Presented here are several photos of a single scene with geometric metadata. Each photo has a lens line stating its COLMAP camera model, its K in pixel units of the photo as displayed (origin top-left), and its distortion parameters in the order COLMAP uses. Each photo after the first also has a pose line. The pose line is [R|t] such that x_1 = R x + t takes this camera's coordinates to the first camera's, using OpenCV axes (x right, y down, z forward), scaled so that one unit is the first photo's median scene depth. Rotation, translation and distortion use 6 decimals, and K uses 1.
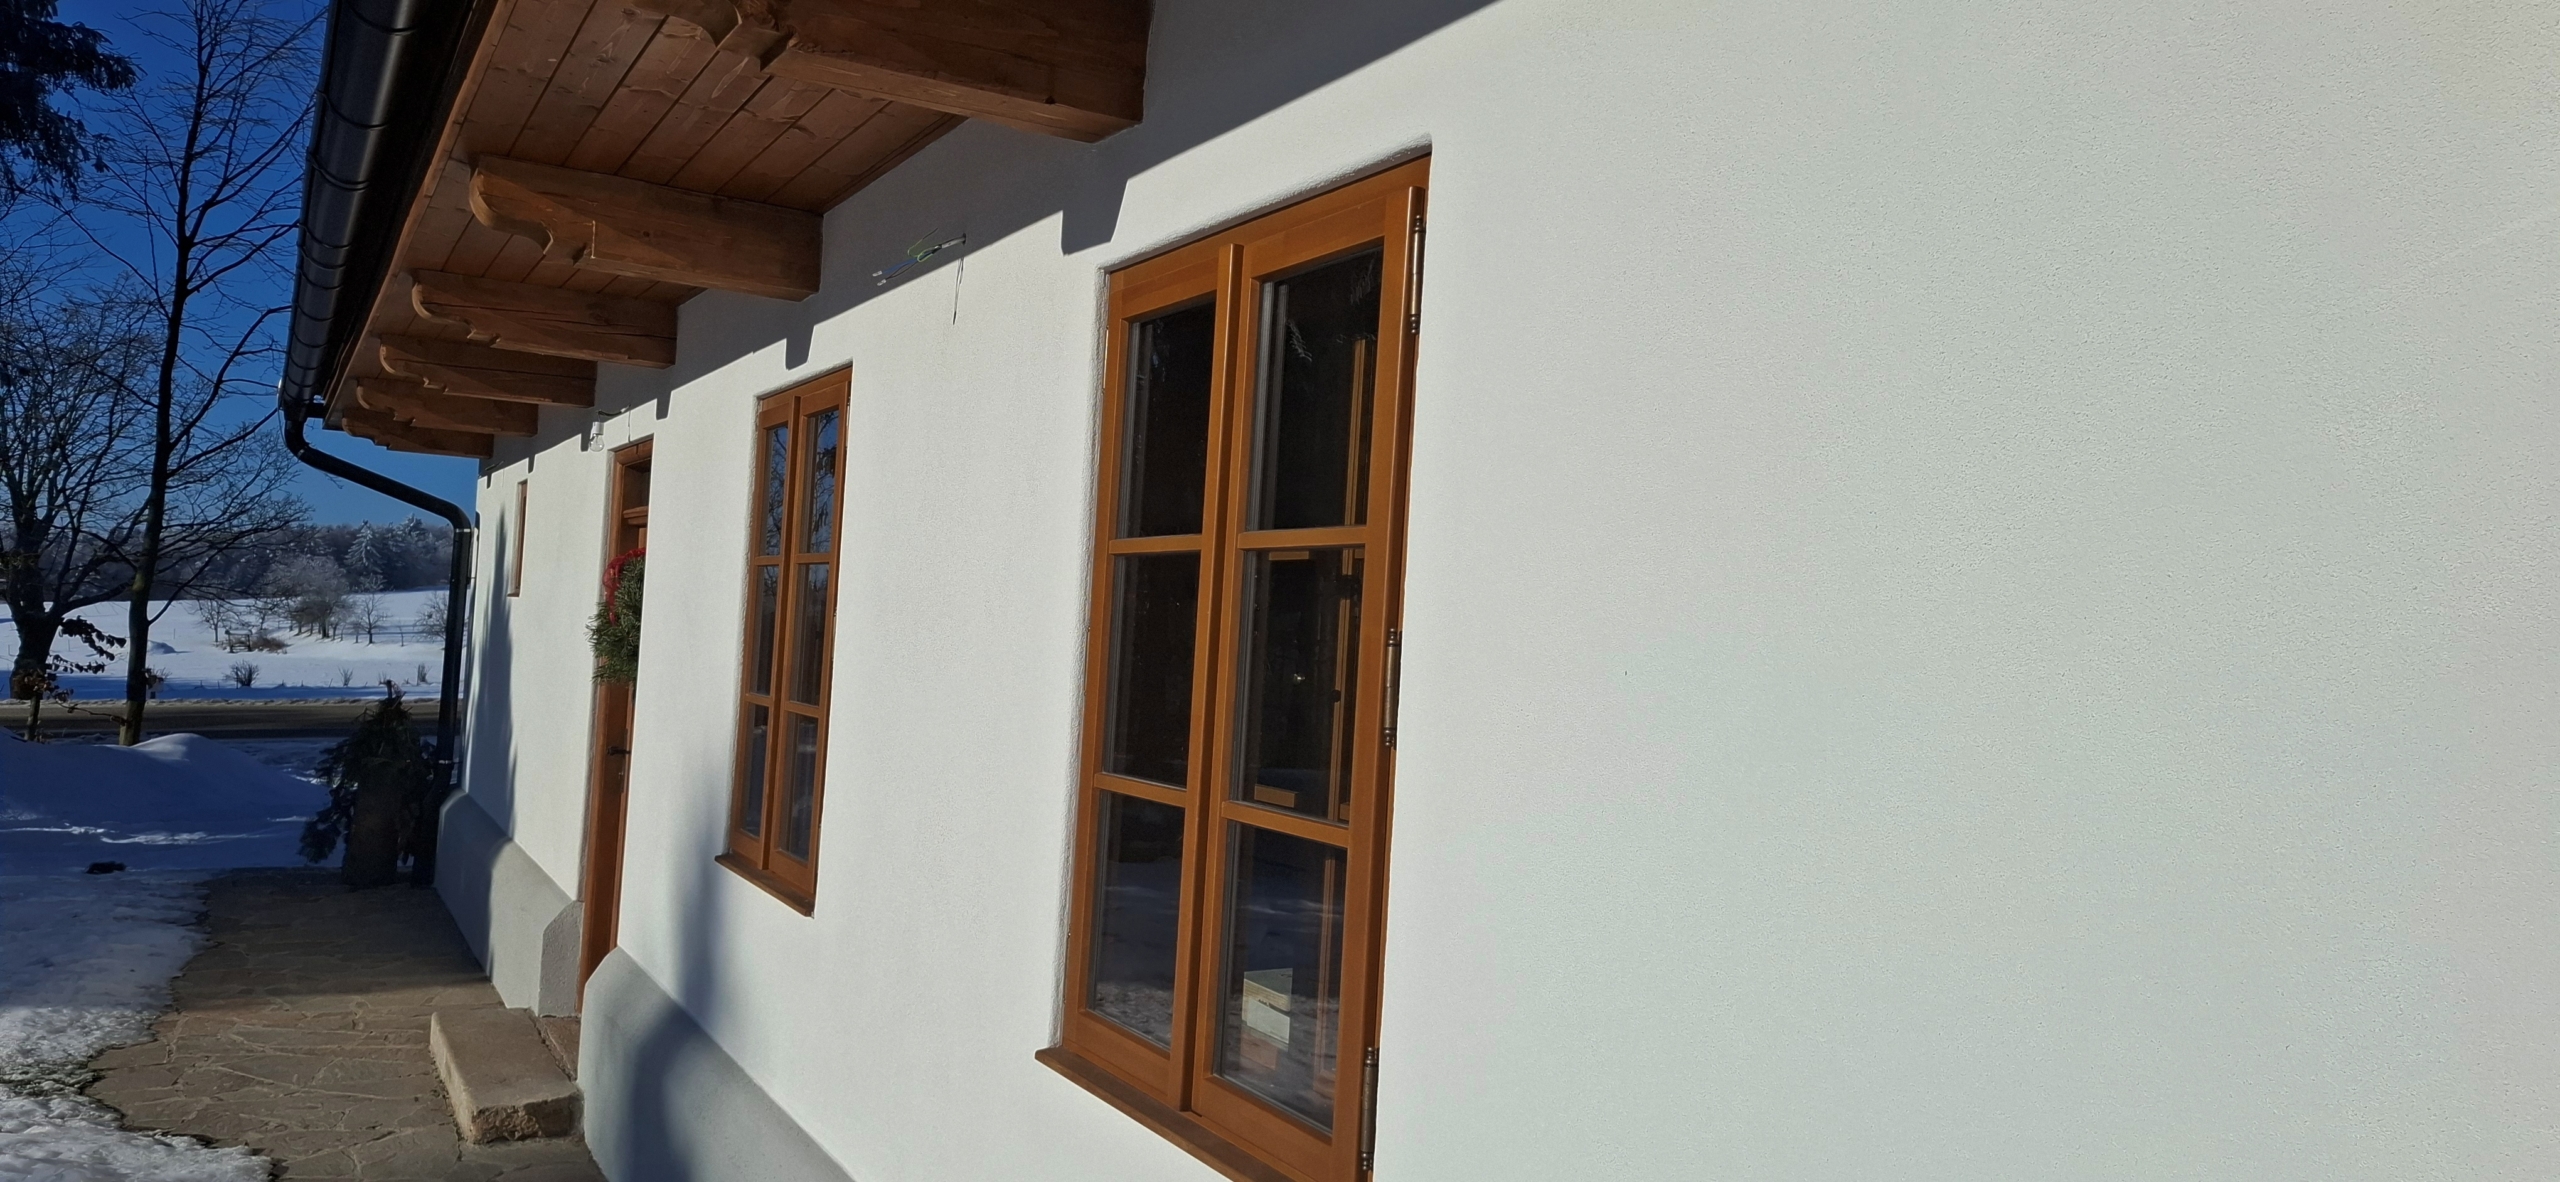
lens RADIAL K [[1780.0, 0, 1270.6], [0, 1780.0, 578.0], [0, 0, 1]] dist [0.105647, -0.151337]
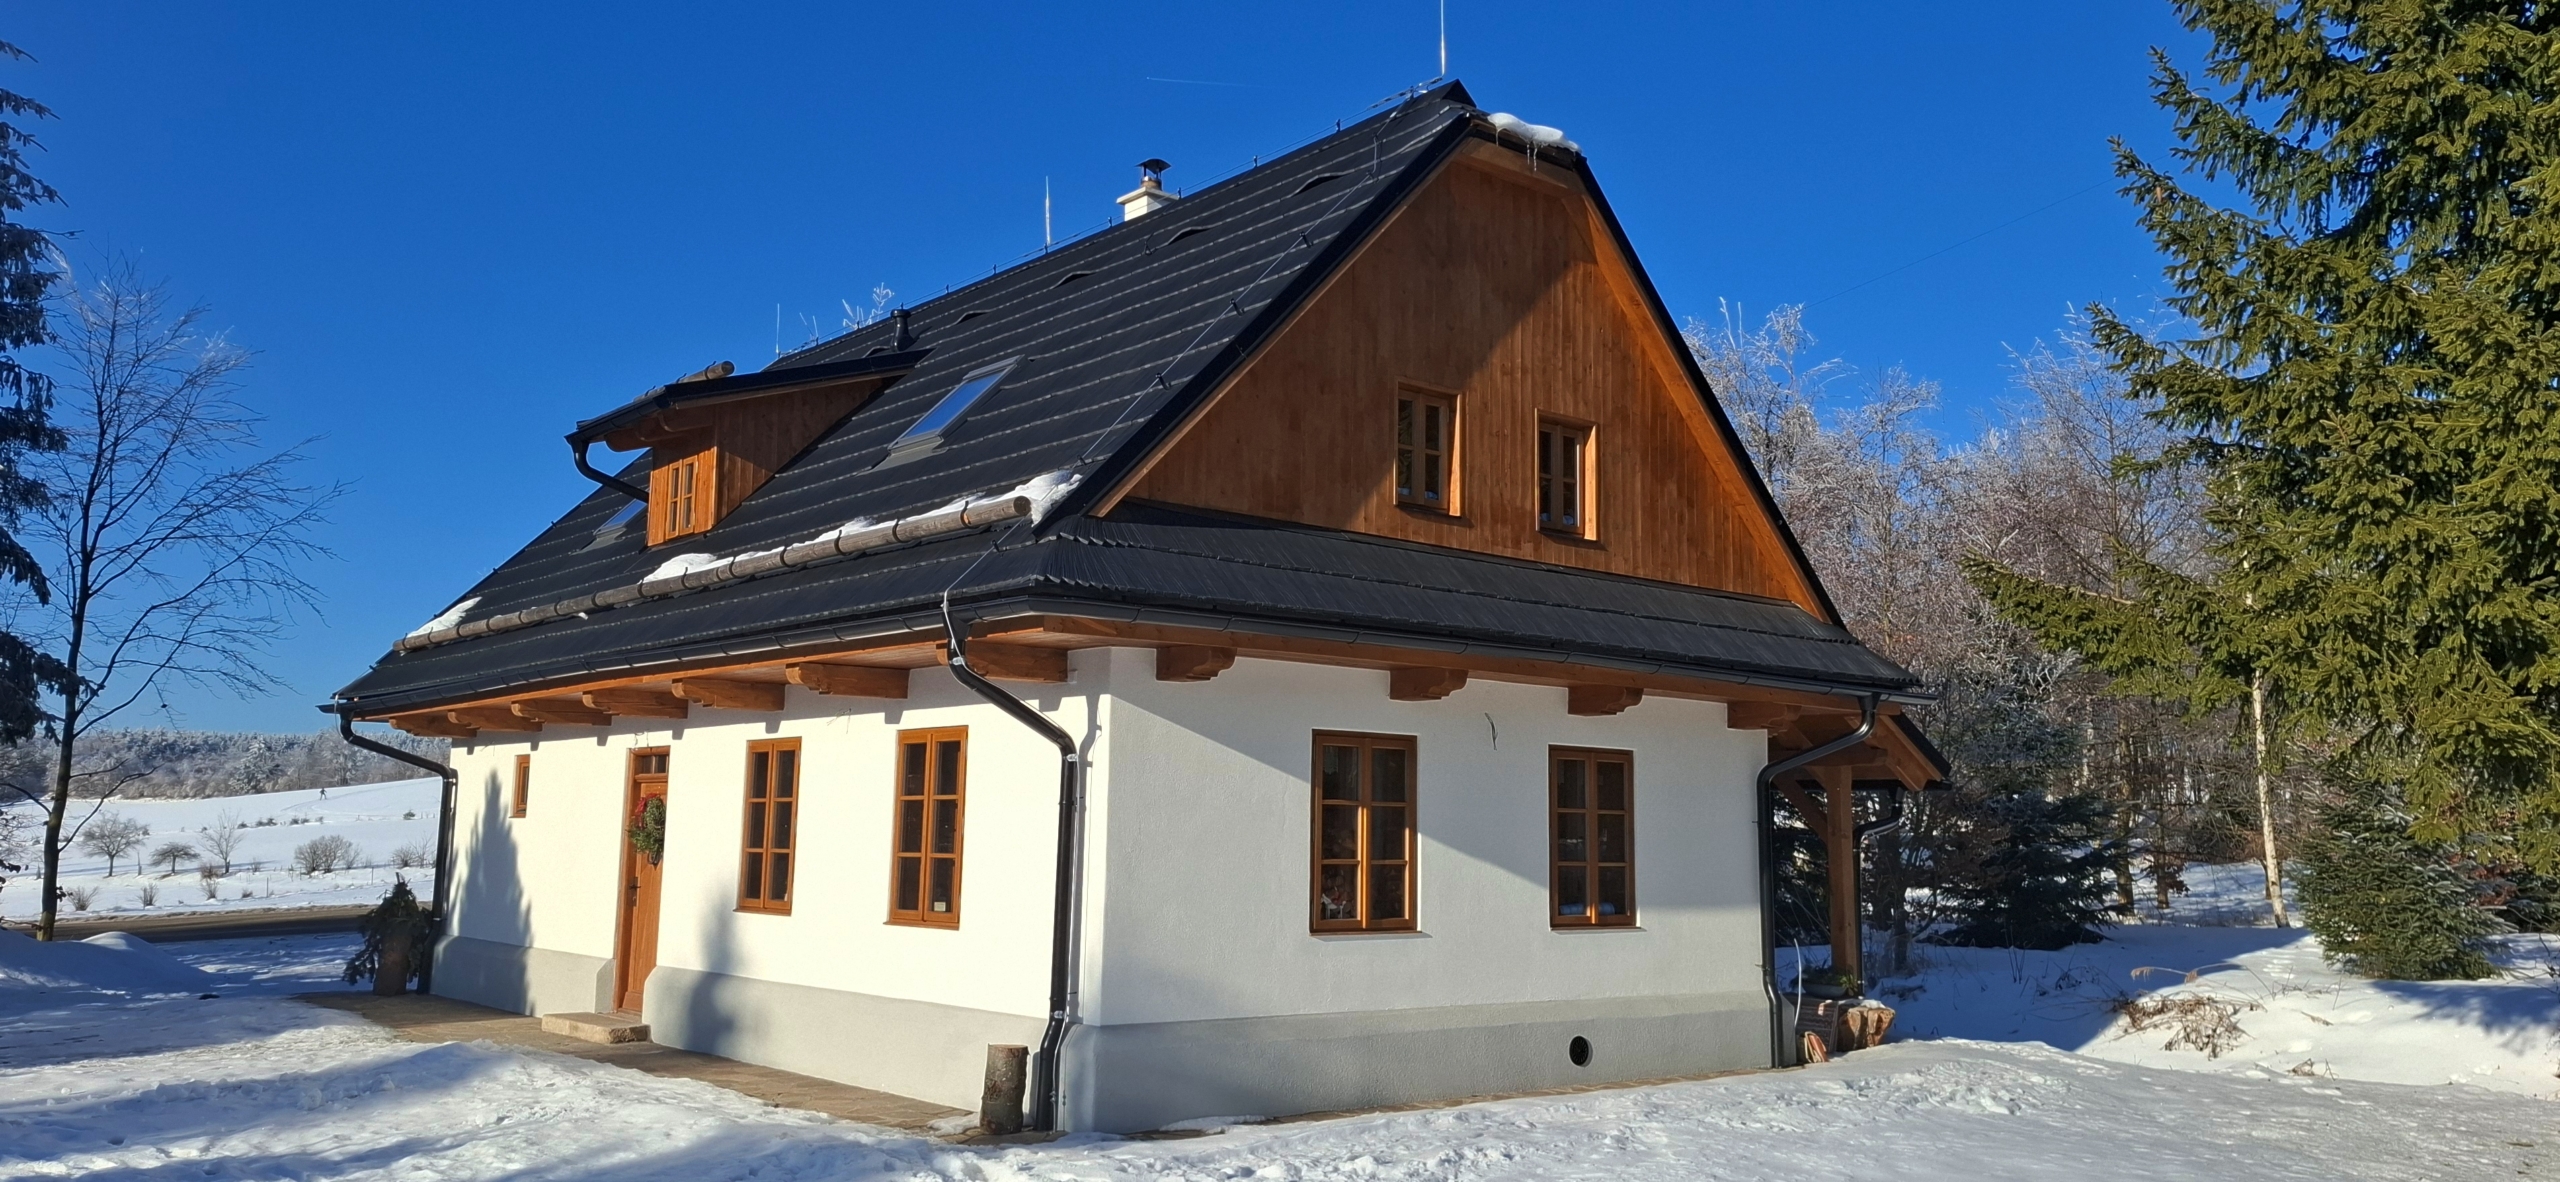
lens RADIAL K [[1780.0, 0, 1270.6], [0, 1780.0, 578.0], [0, 0, 1]] dist [0.105647, -0.151337]
pose [[0.982339, -0.019935, 0.186046, -0.004117], [0.038318, 0.994668, -0.095743, -0.055519], [-0.183145, 0.101181, 0.977865, -1.948841]]
